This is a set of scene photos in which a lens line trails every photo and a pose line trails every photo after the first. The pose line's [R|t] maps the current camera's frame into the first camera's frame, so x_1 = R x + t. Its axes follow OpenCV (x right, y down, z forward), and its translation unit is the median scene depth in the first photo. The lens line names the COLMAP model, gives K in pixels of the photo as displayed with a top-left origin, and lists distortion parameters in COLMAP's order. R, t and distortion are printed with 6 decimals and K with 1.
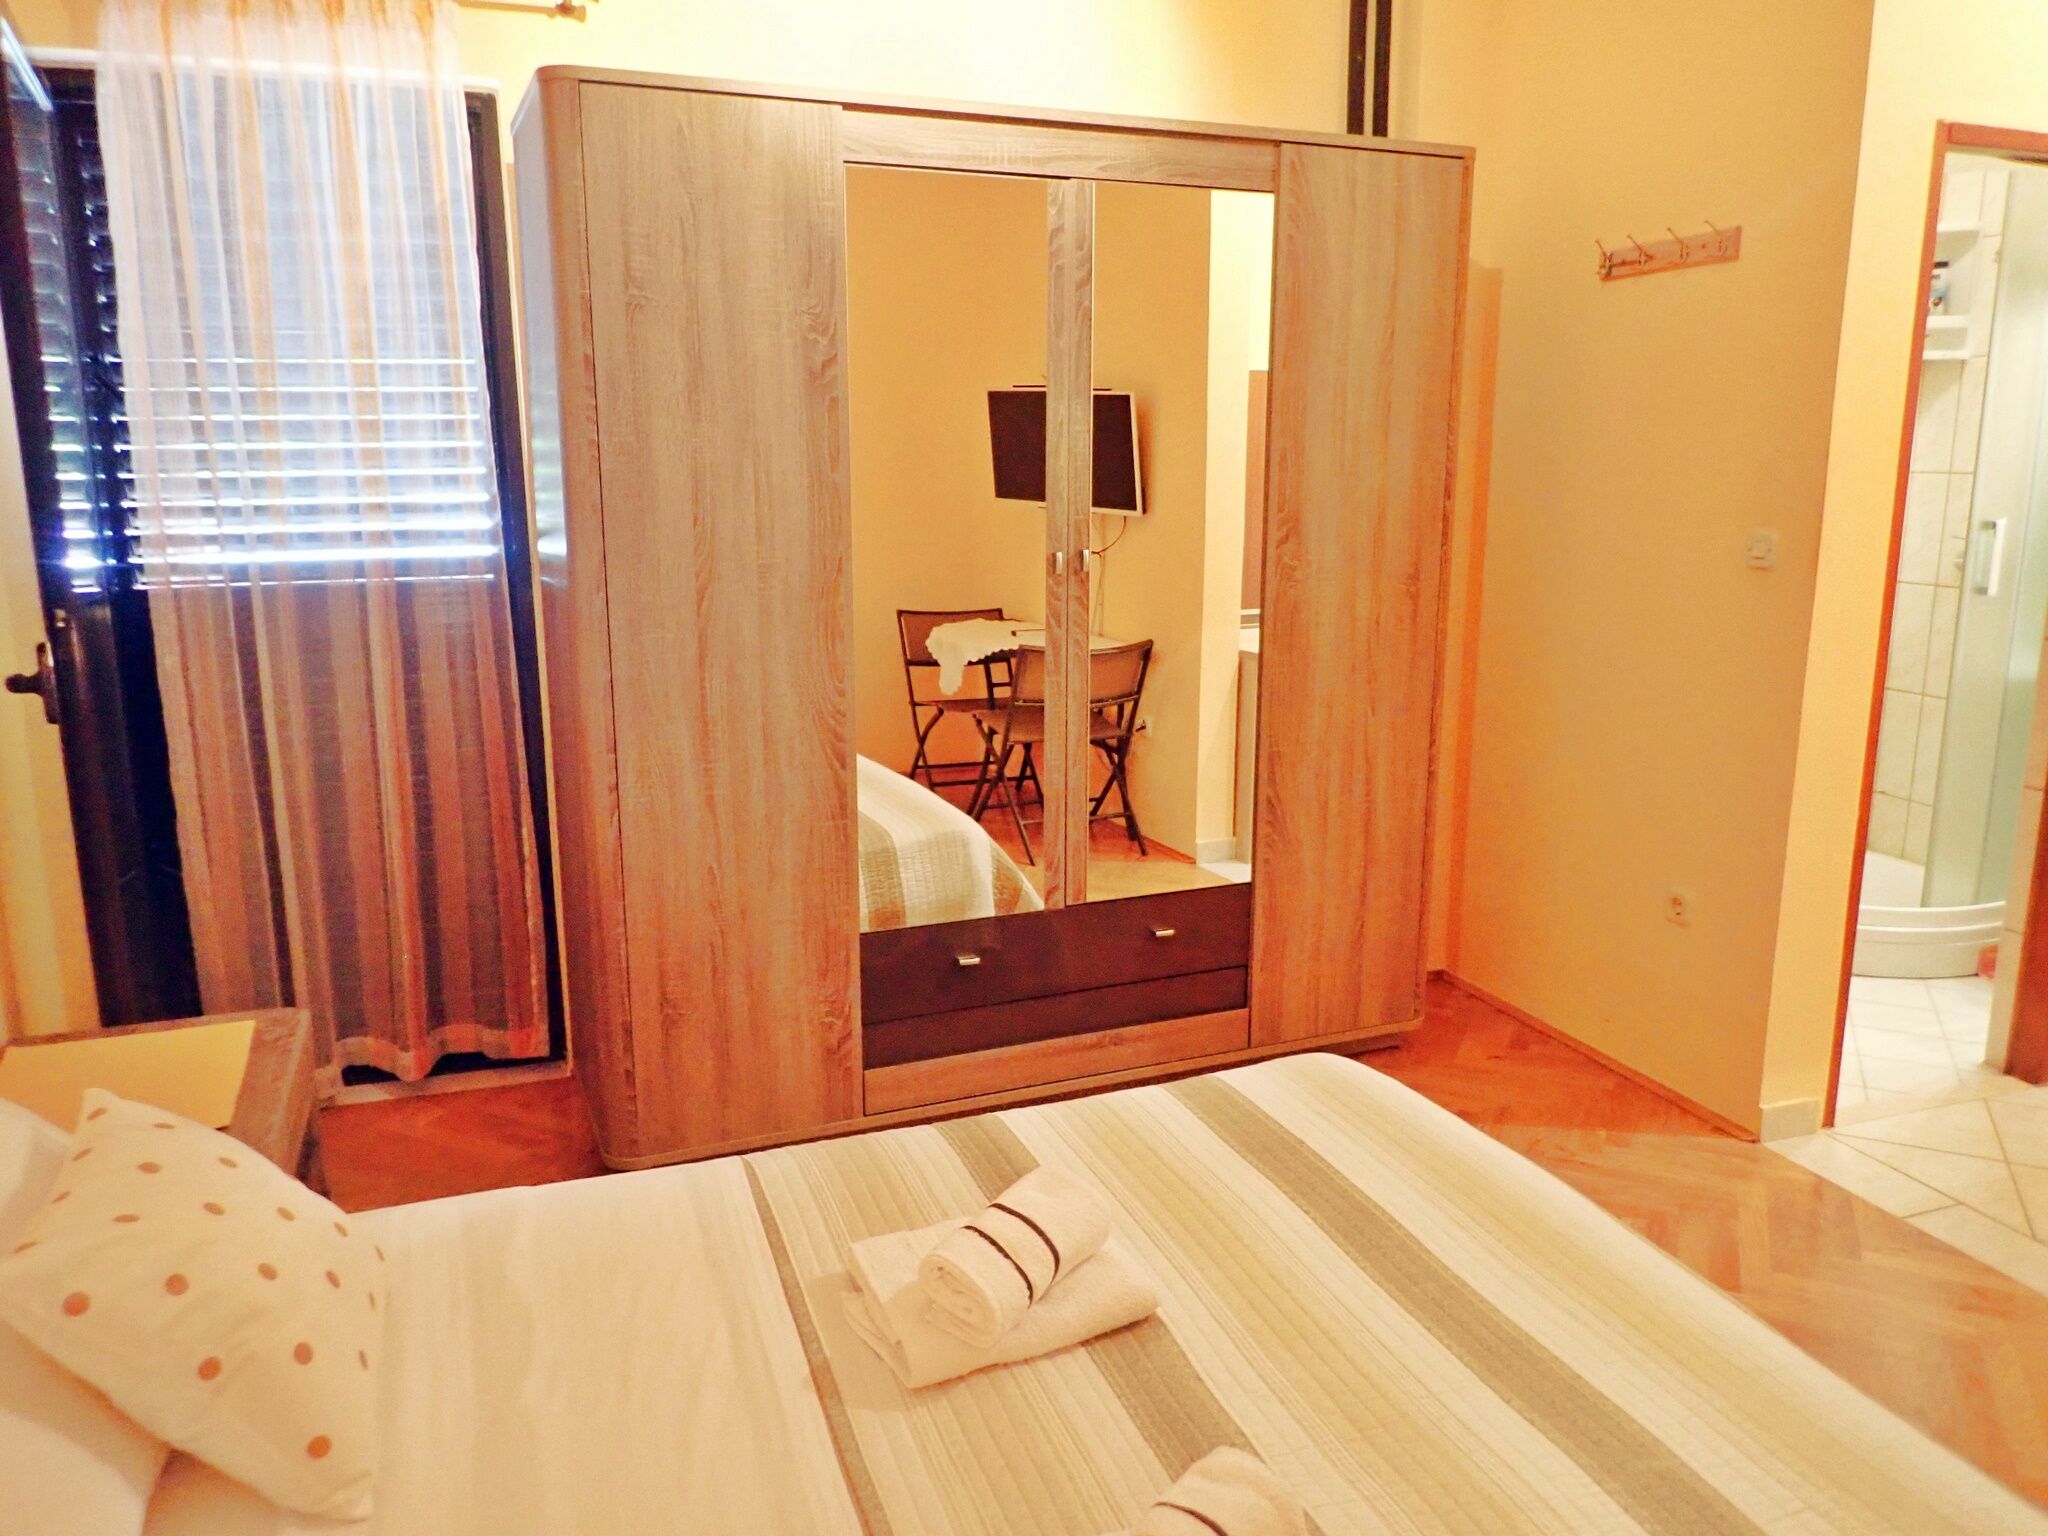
lens RADIAL K [[1506.4, 0, 1014.7], [0, 1506.4, 770.3], [0, 0, 1]] dist [0.001549, -0.013087]
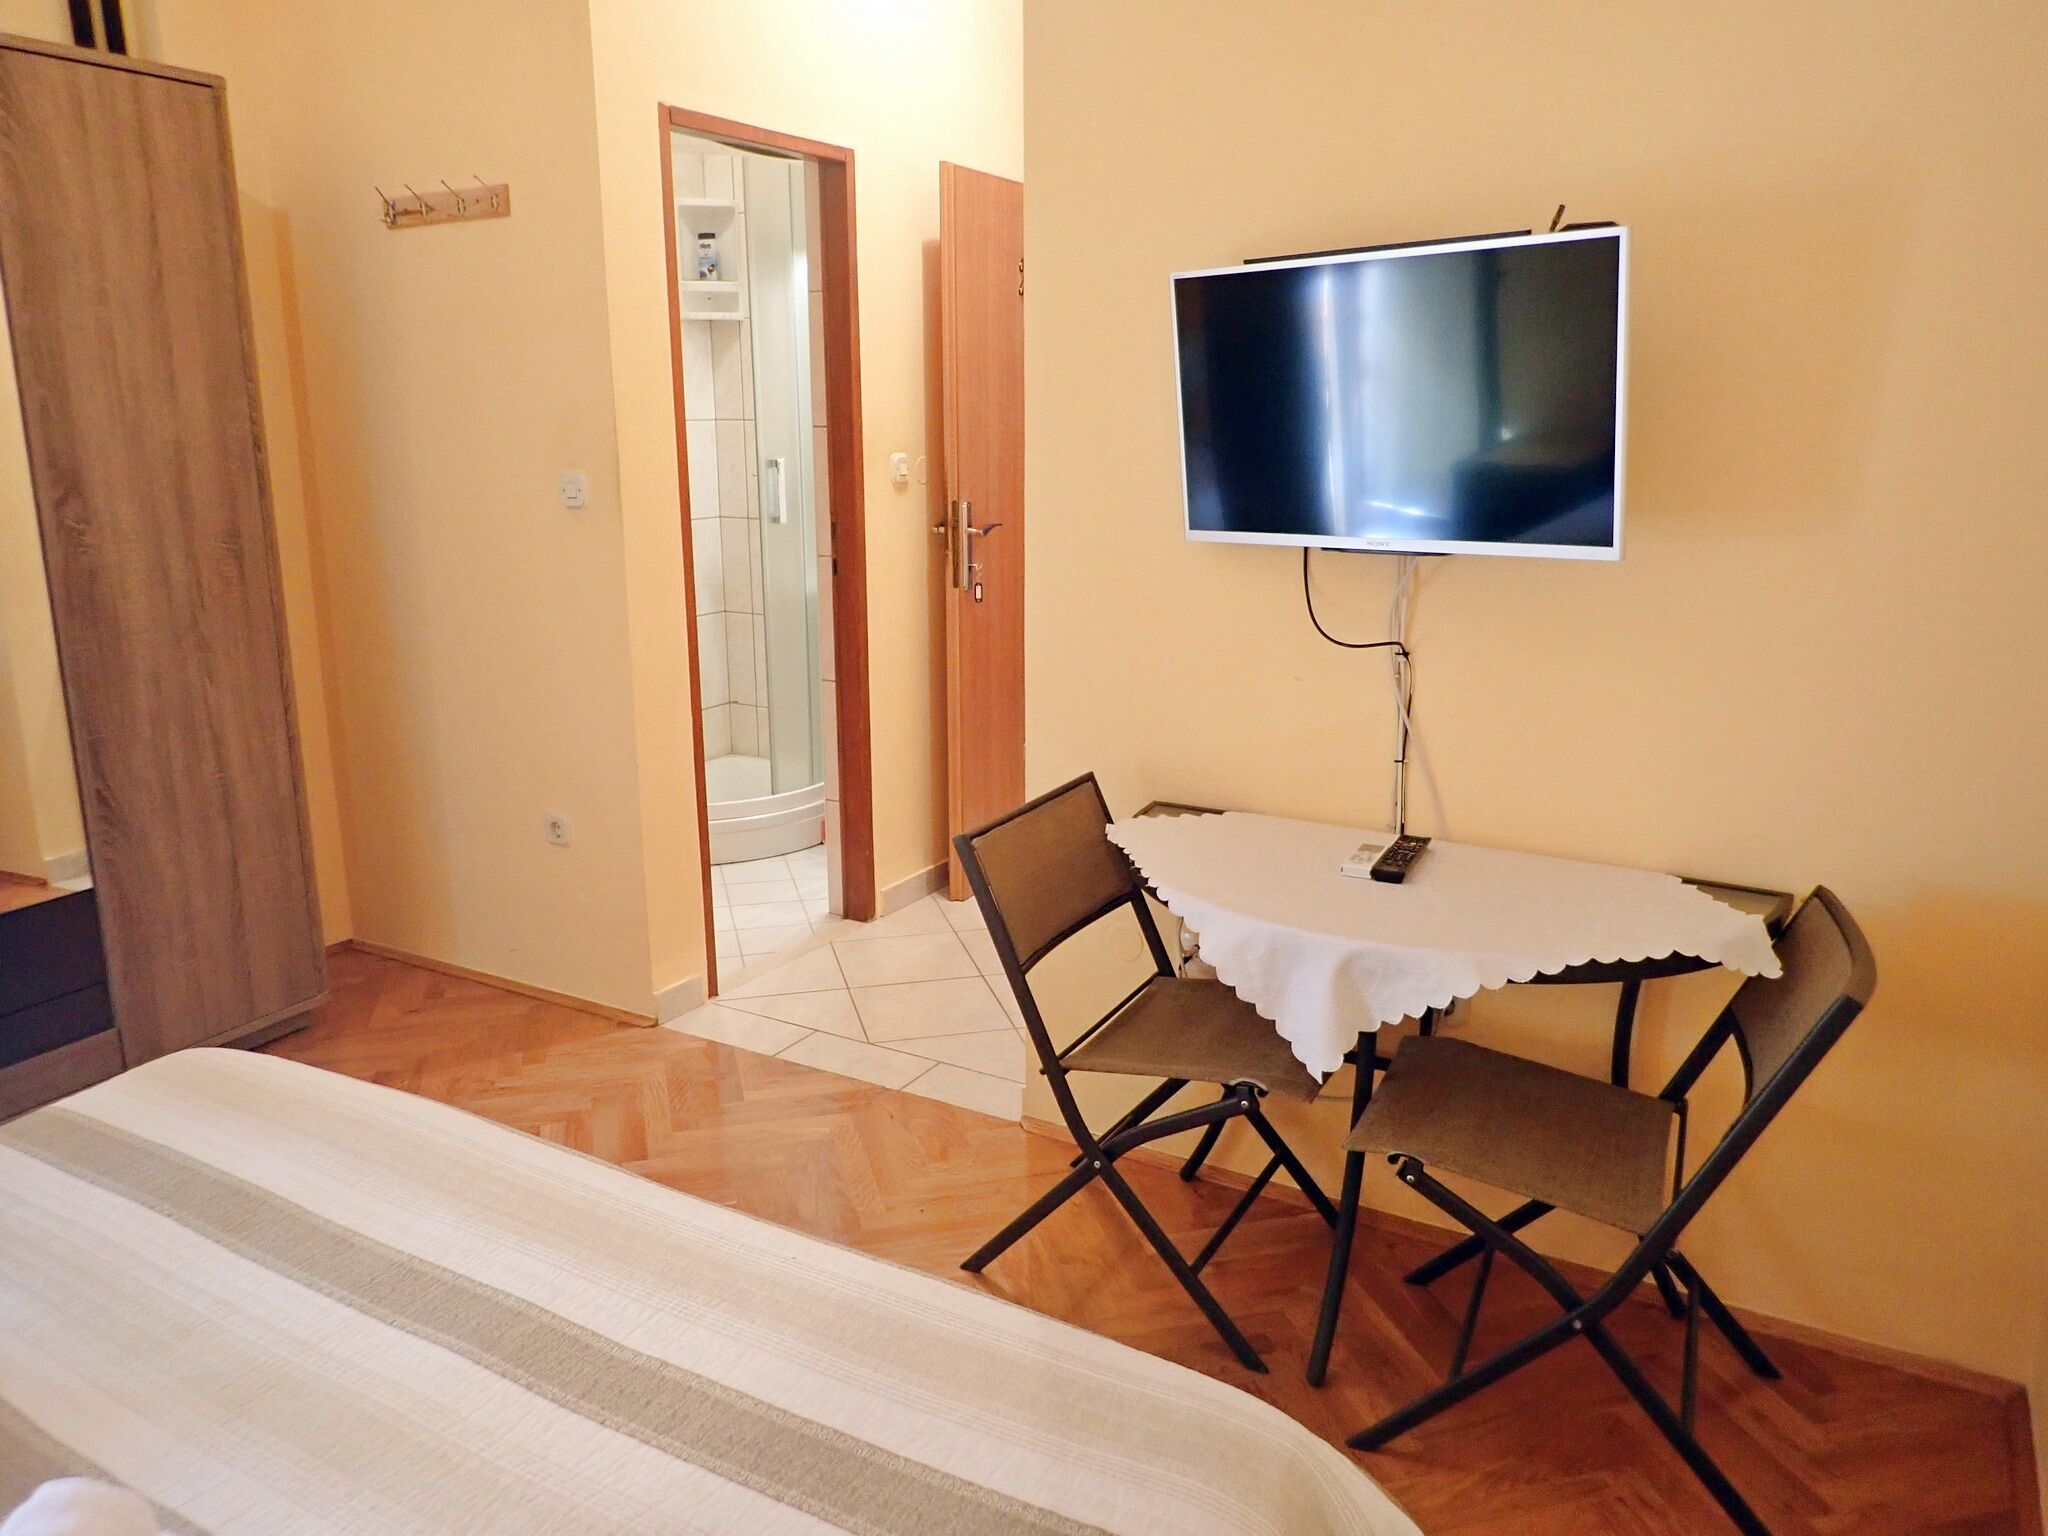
lens RADIAL K [[1506.4, 0, 1024.2], [0, 1506.4, 768.9], [0, 0, 1]] dist [0.001549, -0.013087]
pose [[0.769430, -0.152577, 0.620240, 0.041431], [0.136836, 0.987881, 0.073267, 0.015511], [-0.623902, 0.028497, 0.780983, -0.038859]]
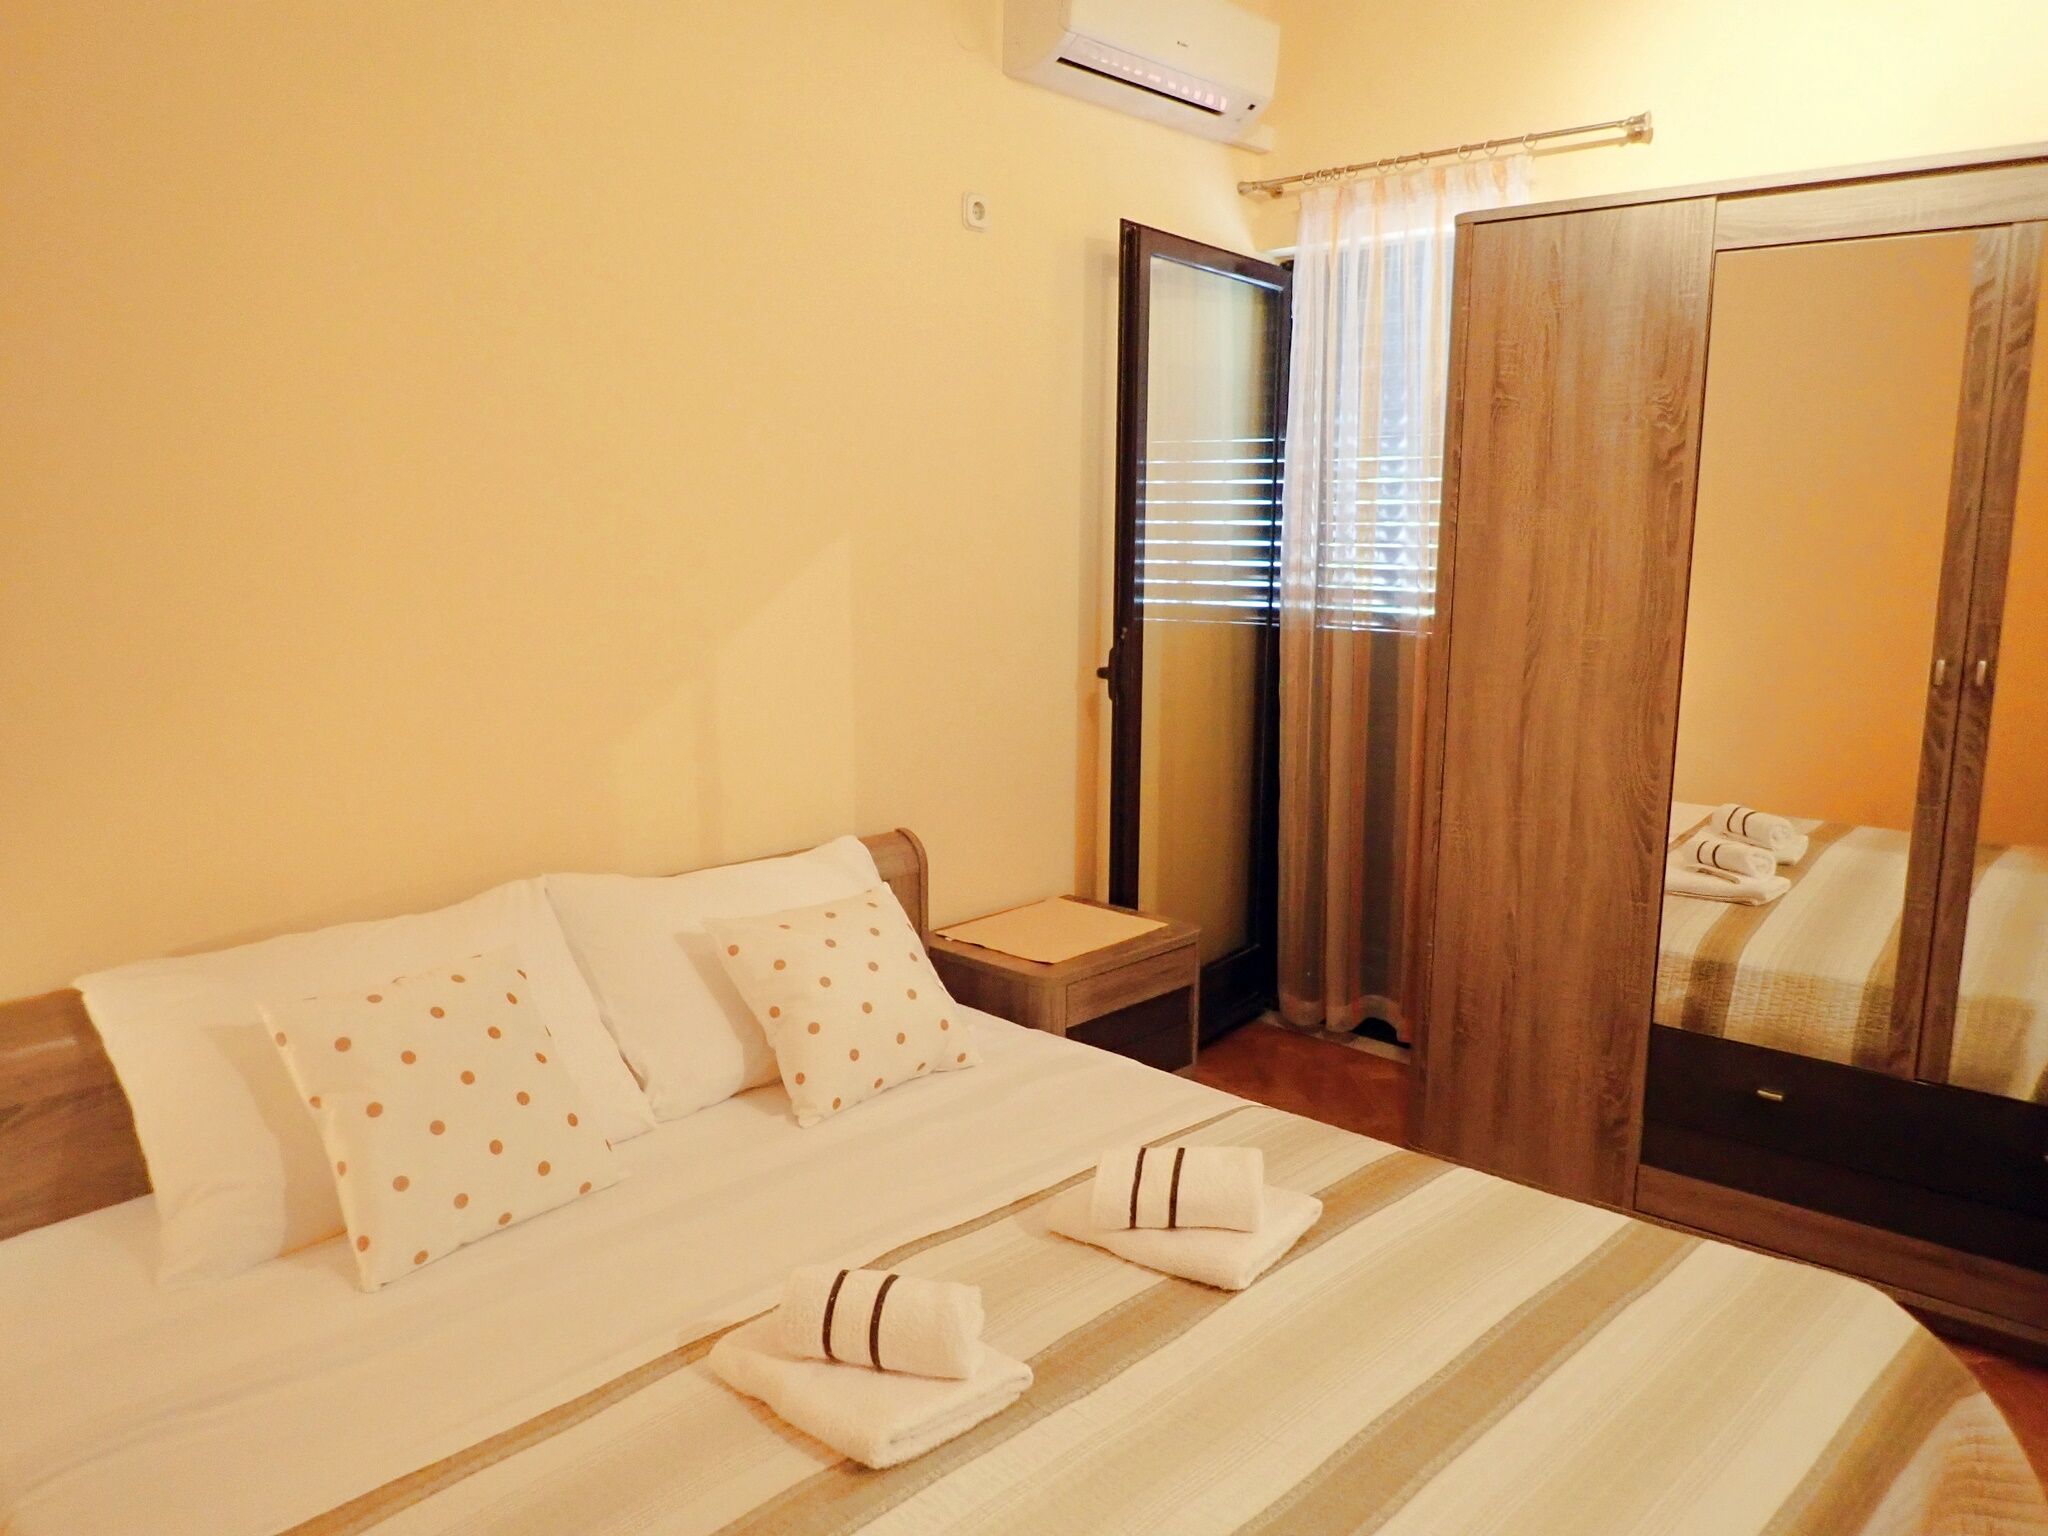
lens RADIAL K [[1506.4, 0, 1010.4], [0, 1506.4, 763.1], [0, 0, 1]] dist [0.001549, -0.013087]
pose [[0.450091, 0.152611, -0.879846, 0.561674], [-0.197661, 0.977874, 0.068500, -0.042908], [0.870832, 0.143080, 0.470297, 0.155144]]
